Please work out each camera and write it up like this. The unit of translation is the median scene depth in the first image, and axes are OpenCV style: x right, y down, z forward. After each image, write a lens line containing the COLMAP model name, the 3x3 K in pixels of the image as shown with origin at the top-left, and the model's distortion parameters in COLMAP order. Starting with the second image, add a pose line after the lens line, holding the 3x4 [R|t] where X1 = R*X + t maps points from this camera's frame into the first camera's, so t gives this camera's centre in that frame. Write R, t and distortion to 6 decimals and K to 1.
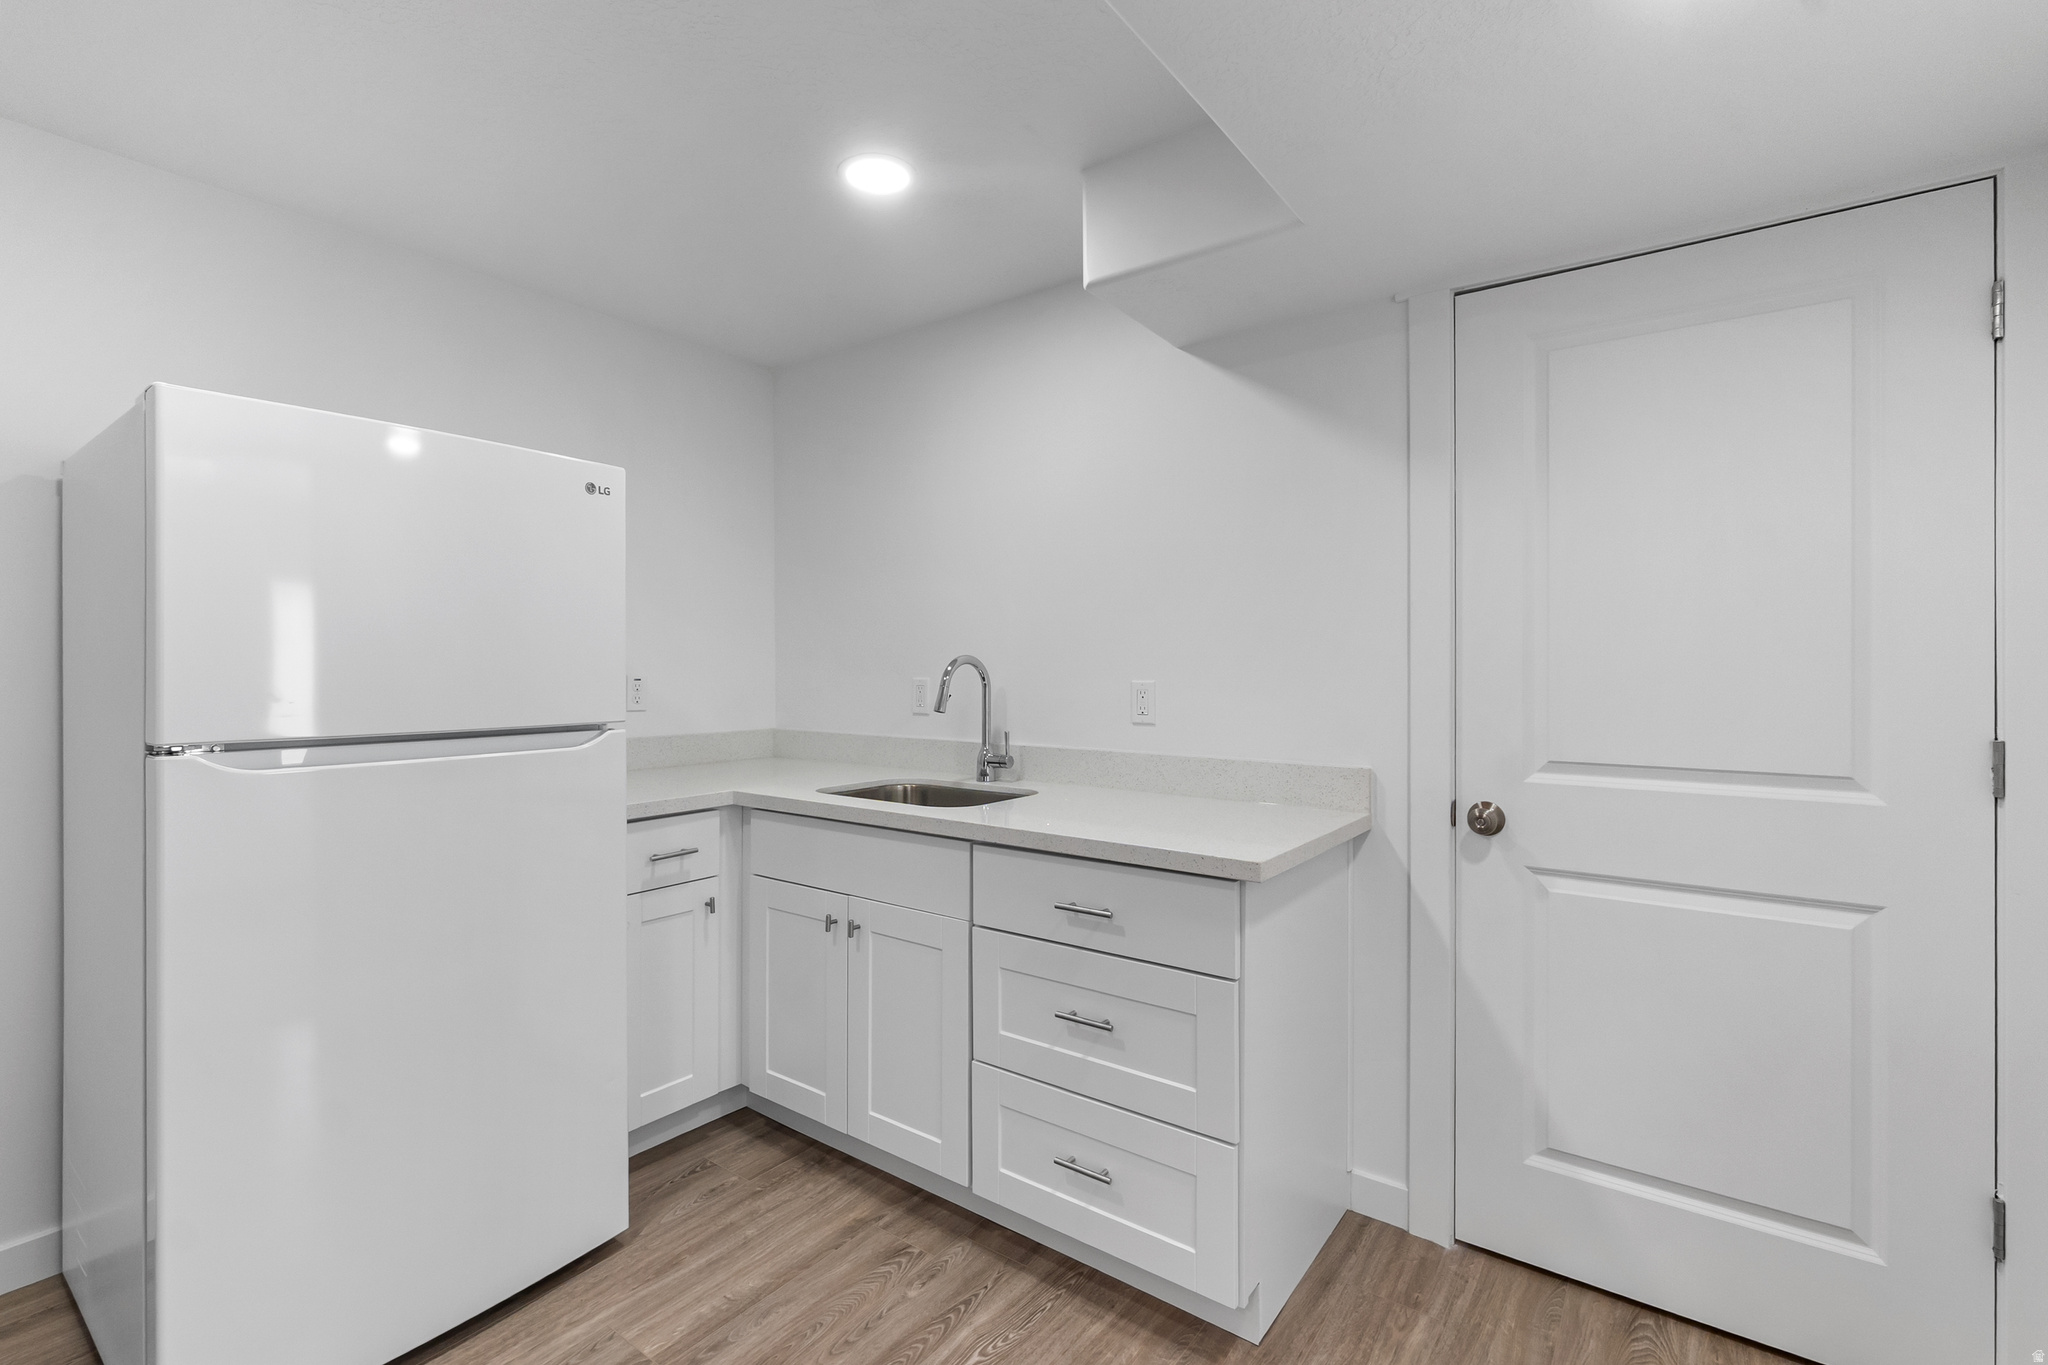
lens RADIAL K [[895.5, 0, 1026.0], [0, 895.5, 668.5], [0, 0, 1]] dist [-0.002896, -0.001946]
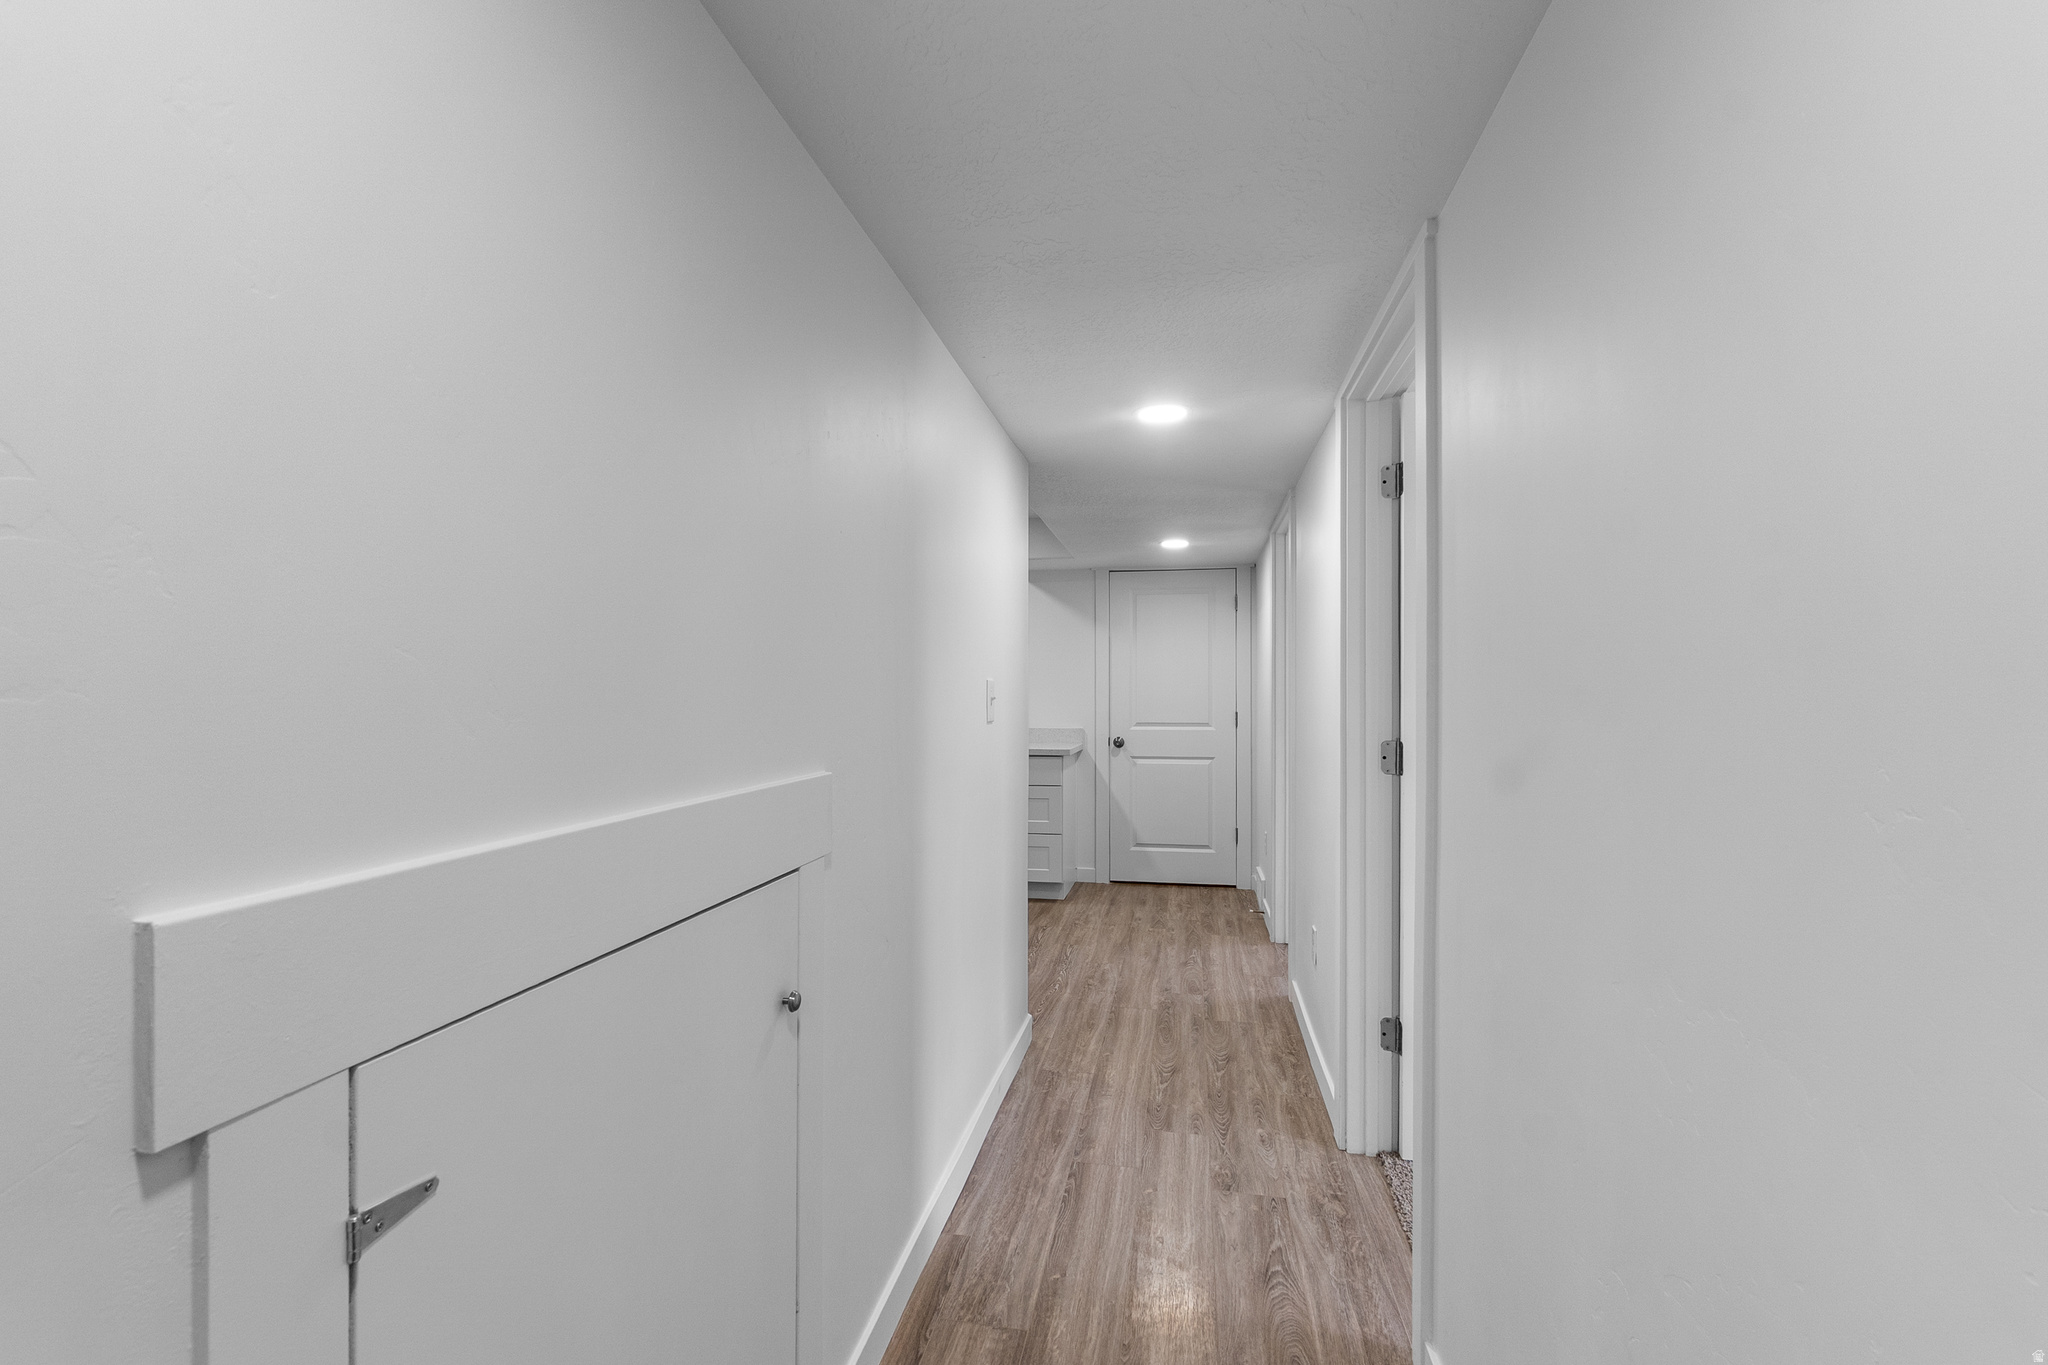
lens RADIAL K [[895.5, 0, 1018.7], [0, 895.5, 689.1], [0, 0, 1]] dist [-0.002896, -0.001946]
pose [[0.922565, -0.003202, 0.385828, -0.769648], [0.002579, 0.999994, 0.002131, -0.018169], [-0.385832, -0.000971, 0.922568, -1.328079]]
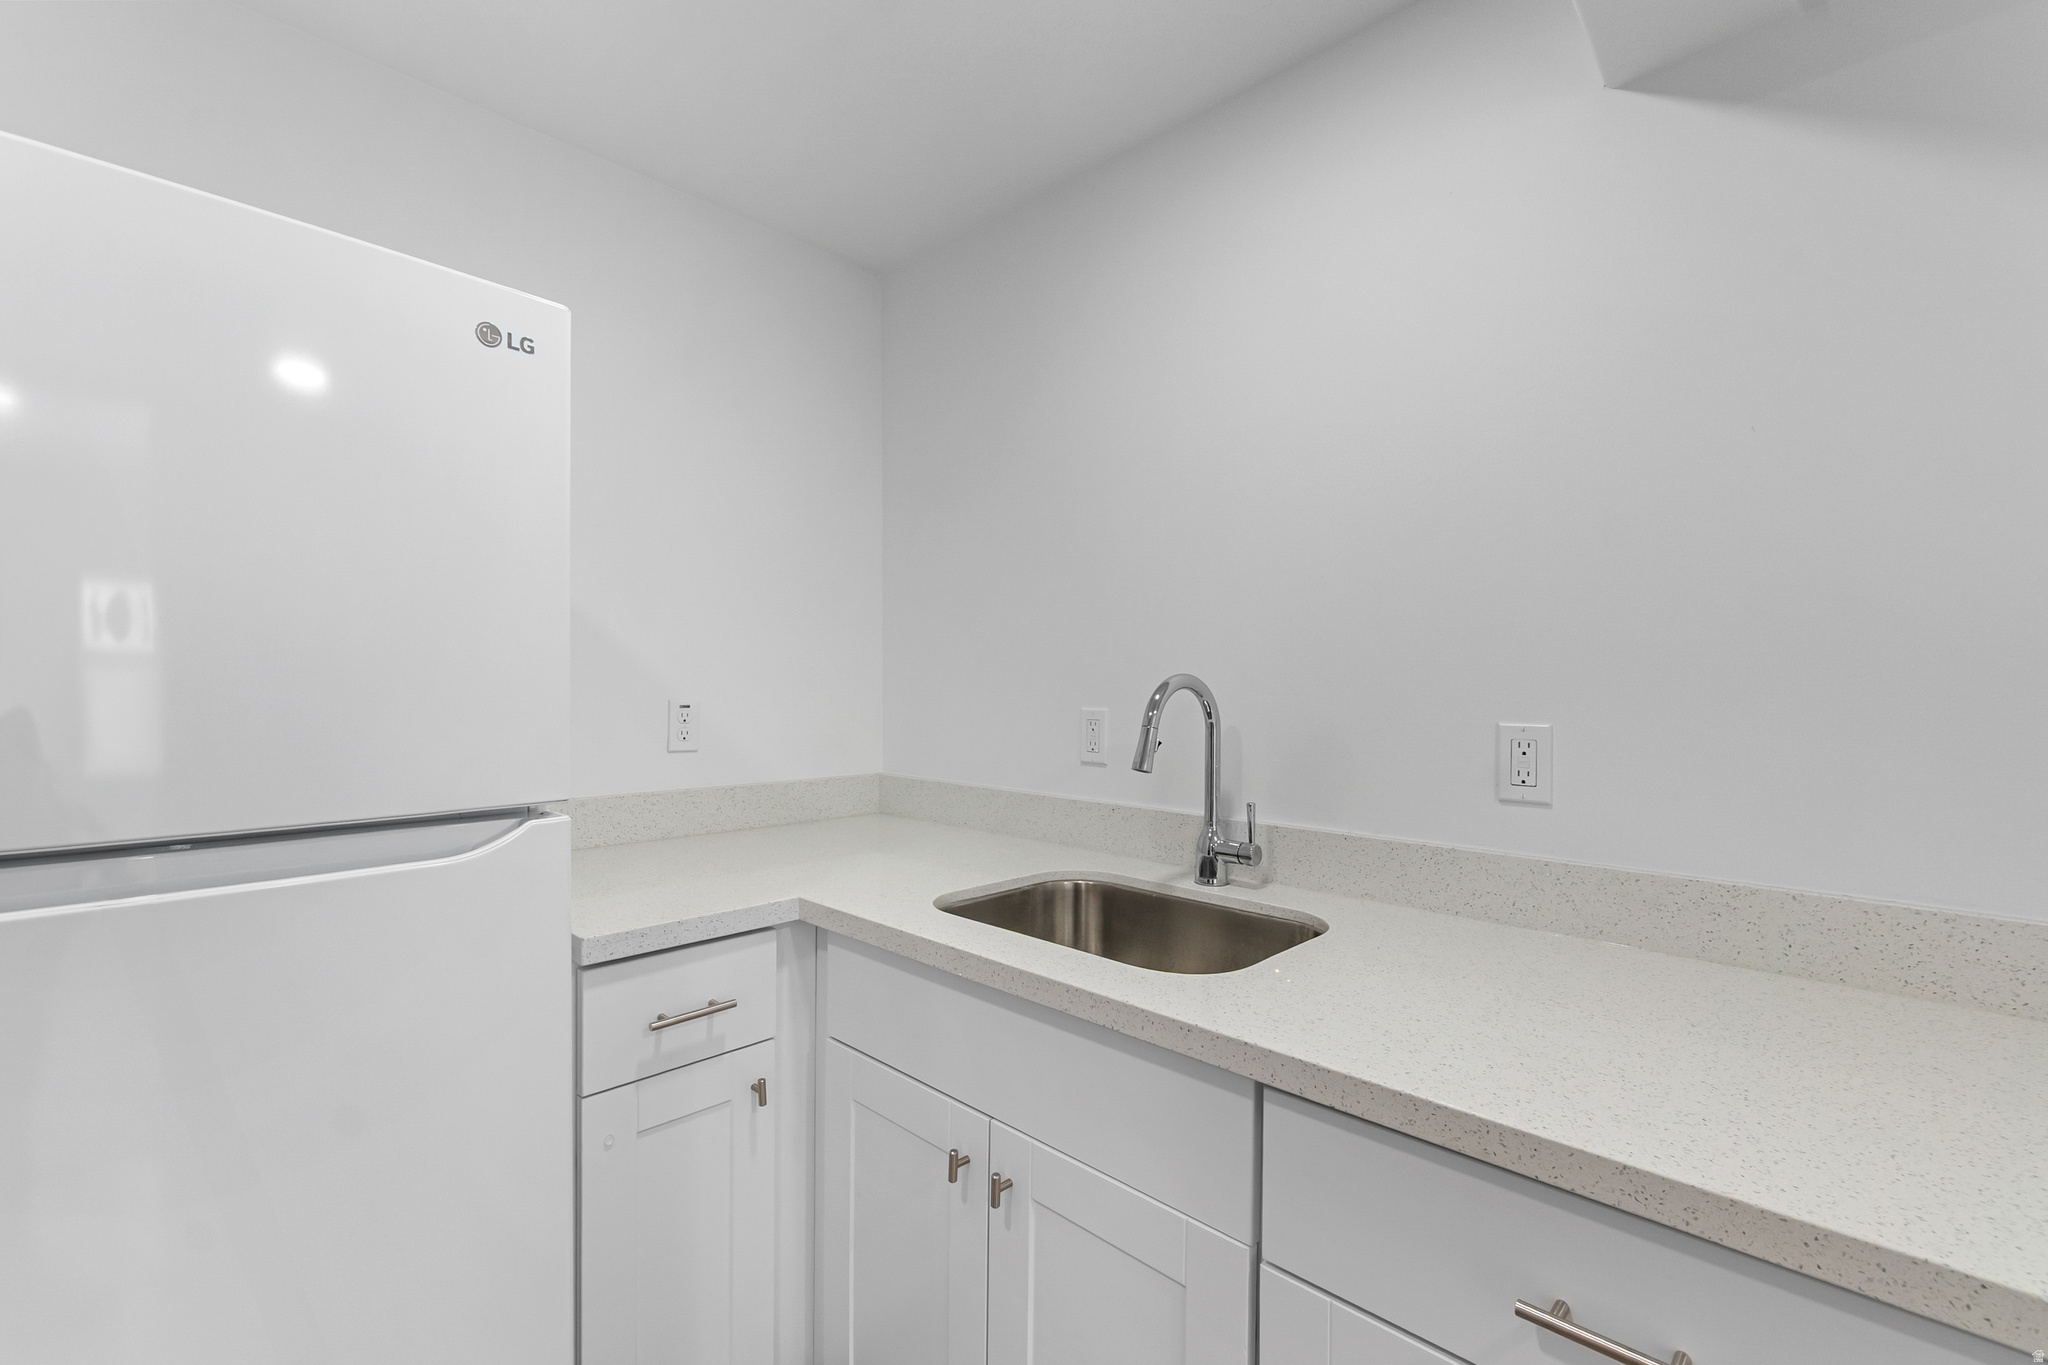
lens RADIAL K [[895.5, 0, 1034.6], [0, 895.5, 689.6], [0, 0, 1]] dist [-0.002896, -0.001946]
pose [[0.991899, 0.007599, -0.126803, -0.097399], [-0.006876, 0.999957, 0.006146, -0.008088], [0.126845, -0.005224, 0.991909, 0.433506]]
